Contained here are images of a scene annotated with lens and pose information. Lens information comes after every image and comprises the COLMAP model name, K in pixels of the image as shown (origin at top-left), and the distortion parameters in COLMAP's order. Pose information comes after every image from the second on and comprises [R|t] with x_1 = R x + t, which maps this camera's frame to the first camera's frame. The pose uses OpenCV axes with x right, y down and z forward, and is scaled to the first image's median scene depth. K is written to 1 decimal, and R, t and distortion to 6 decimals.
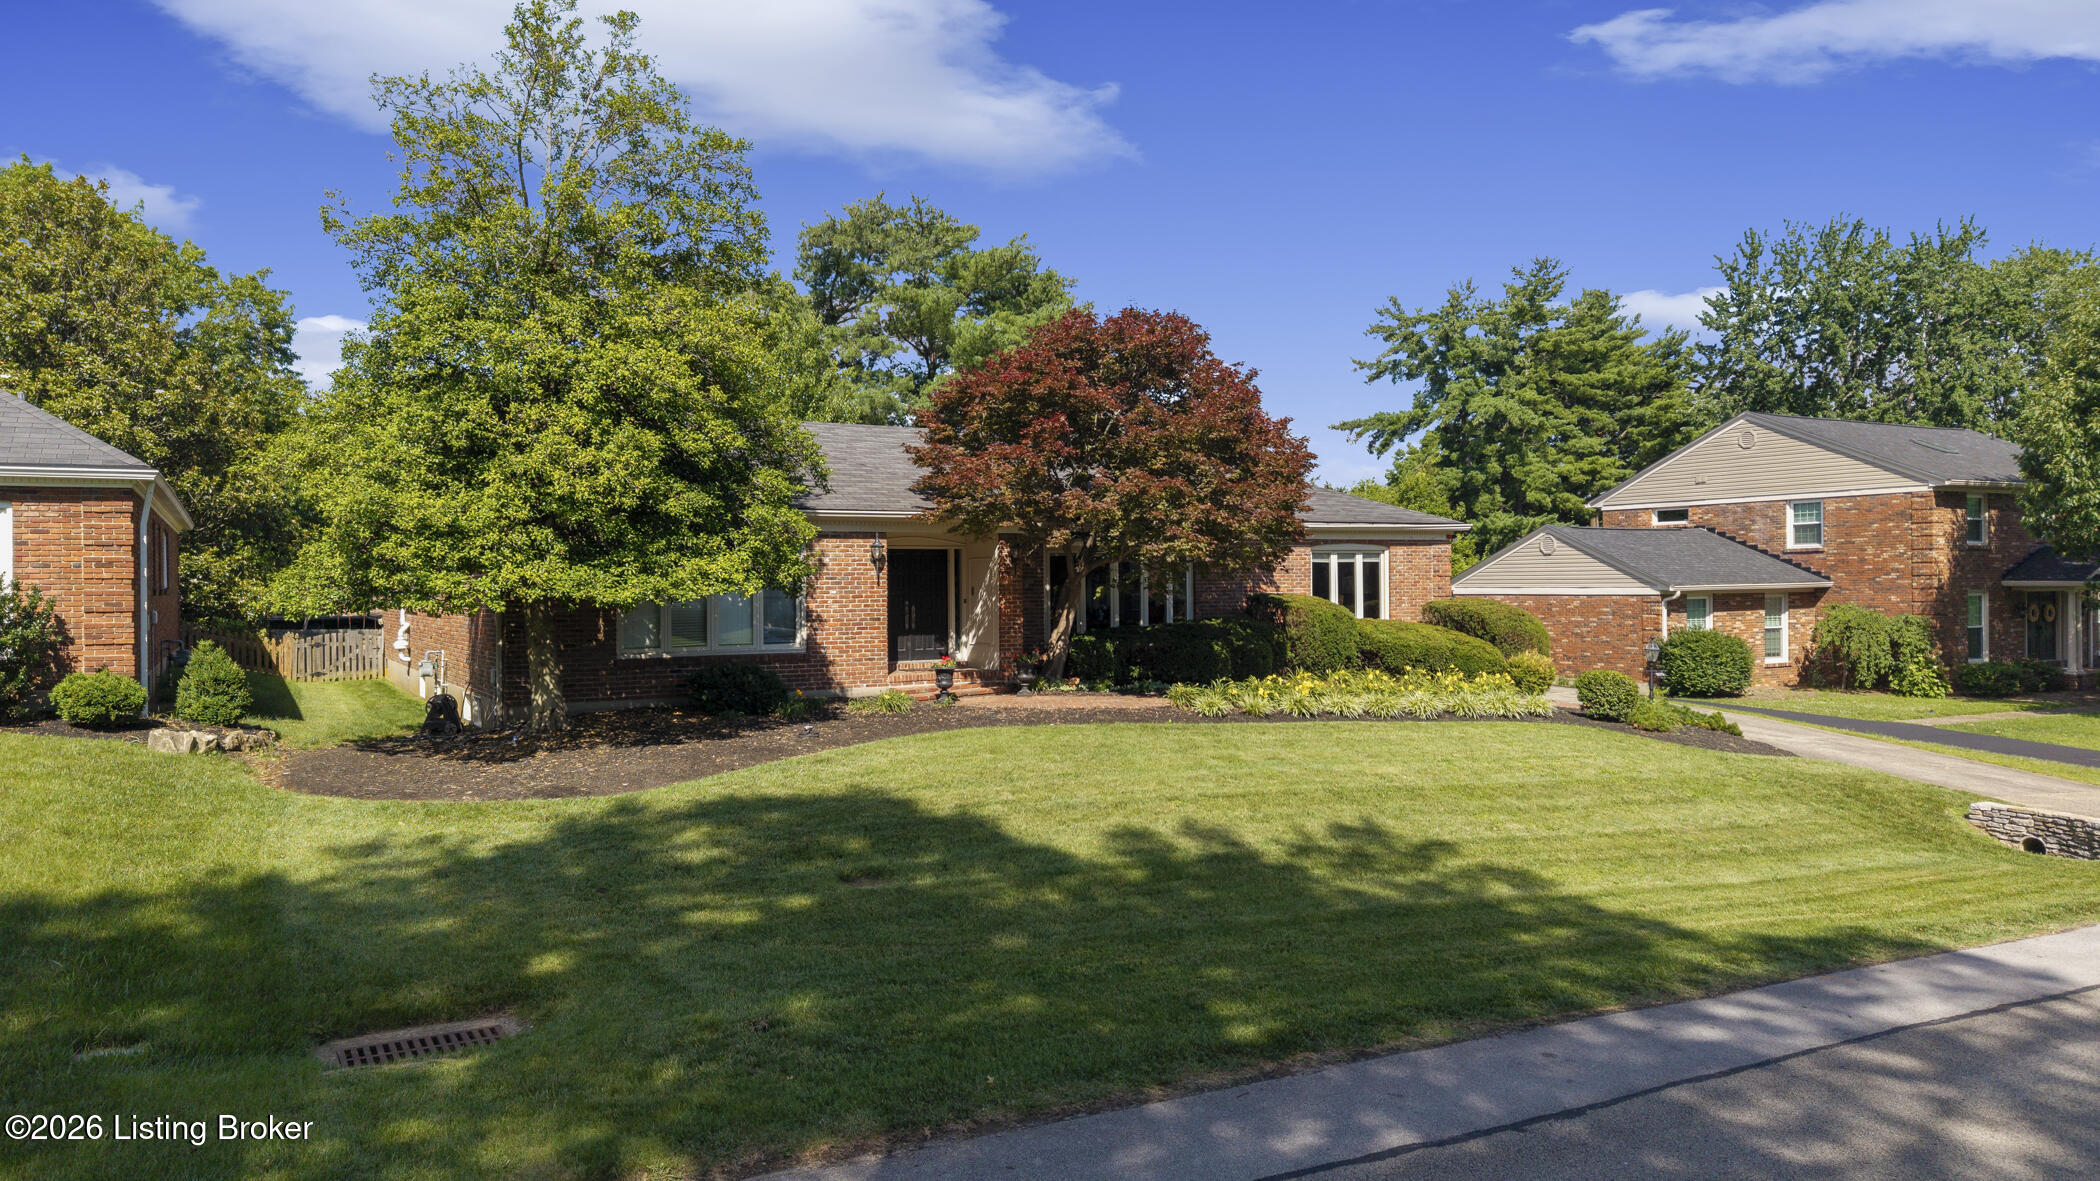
lens RADIAL K [[1440.1, 0, 1059.8], [0, 1440.1, 597.9], [0, 0, 1]] dist [0.015241, -0.004456]
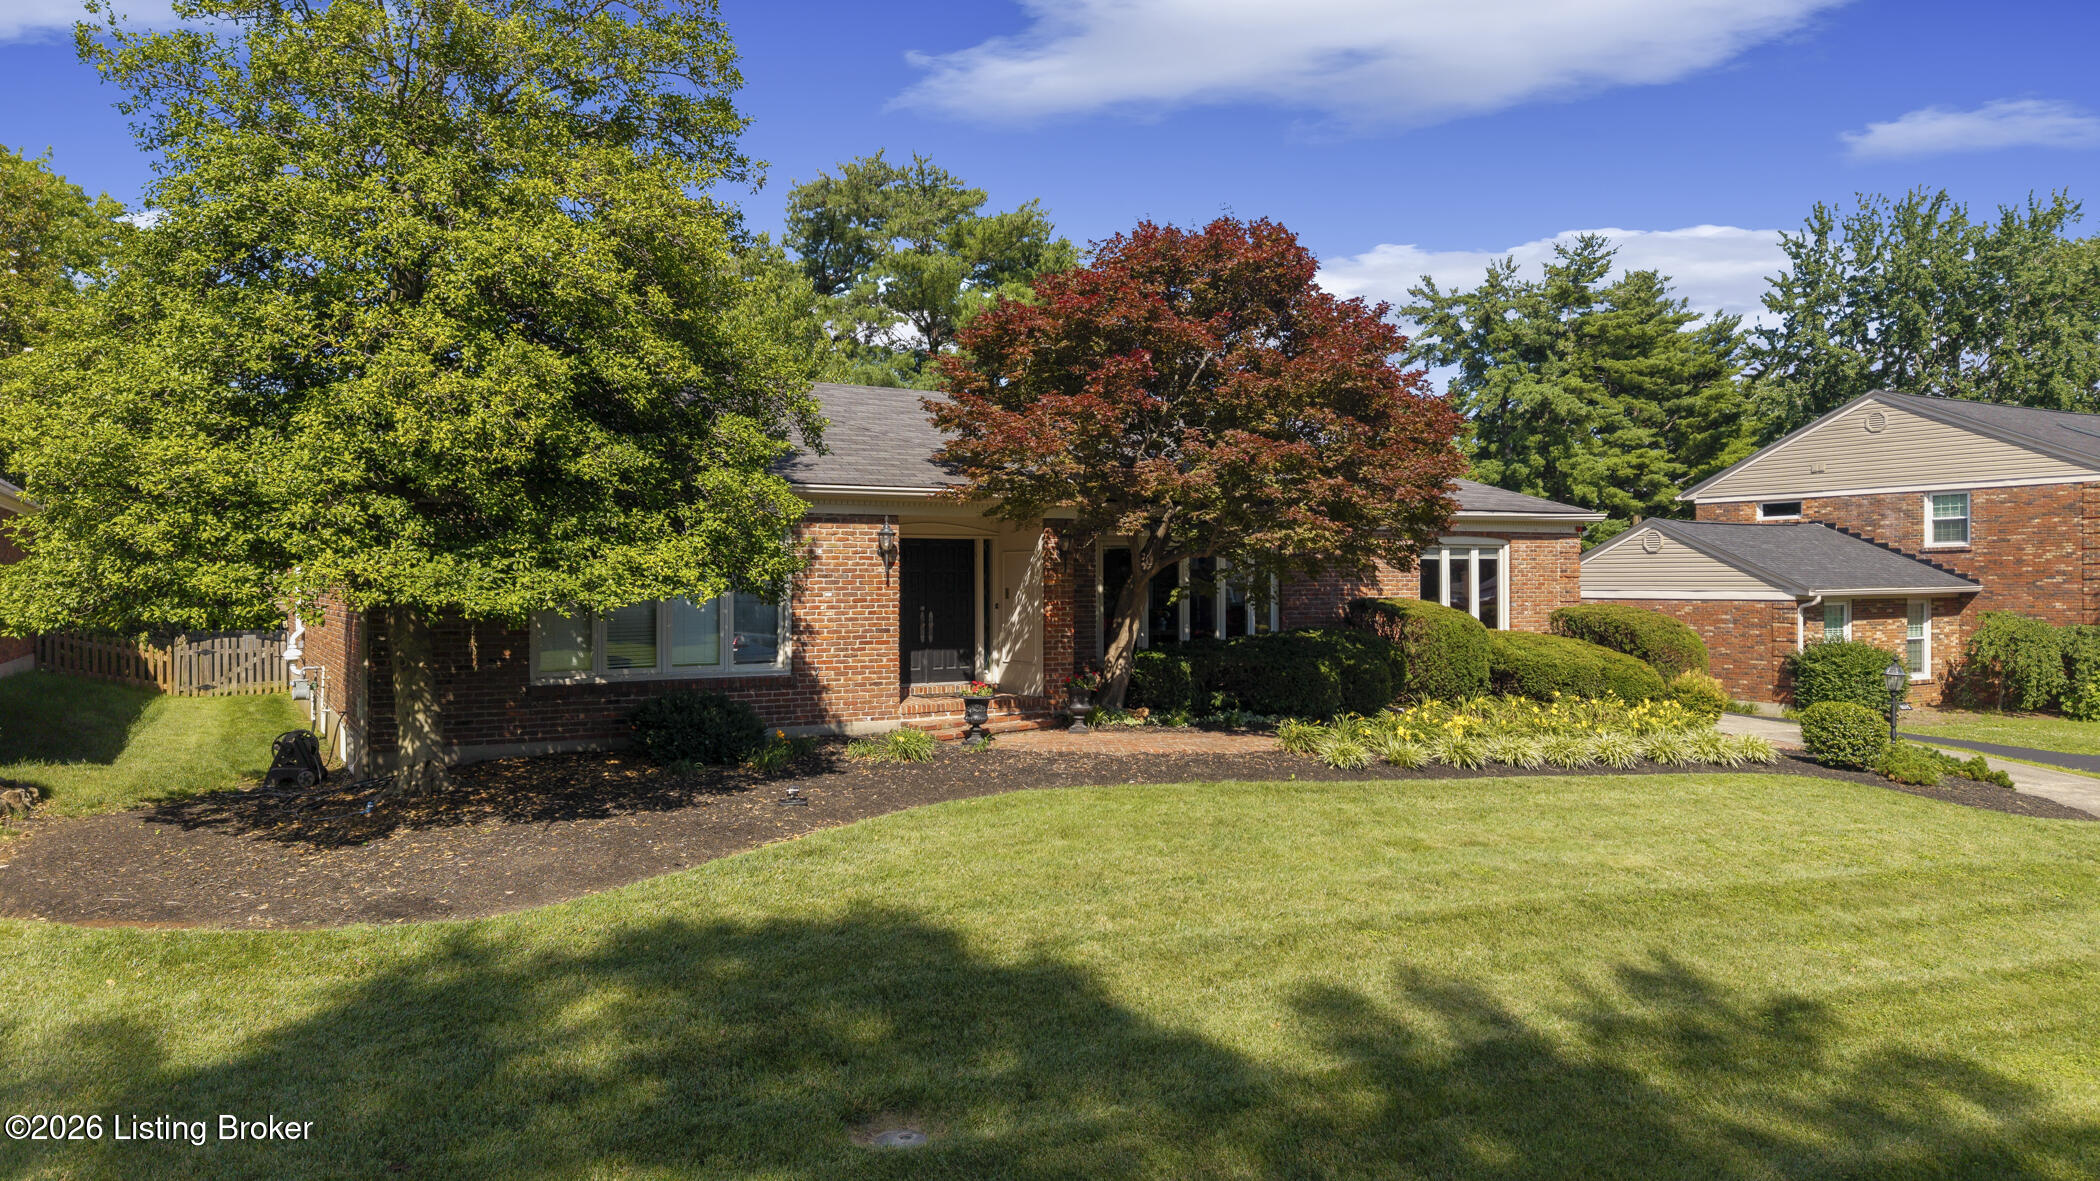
lens RADIAL K [[1429.9, 0, 1047.1], [0, 1429.9, 598.3], [0, 0, 1]] dist [-0.003783, -0.000347]
pose [[0.999985, 0.005456, -0.000396, -0.039265], [-0.005456, 0.999983, 0.001976, -0.003701], [0.000407, -0.001974, 0.999998, 0.234901]]
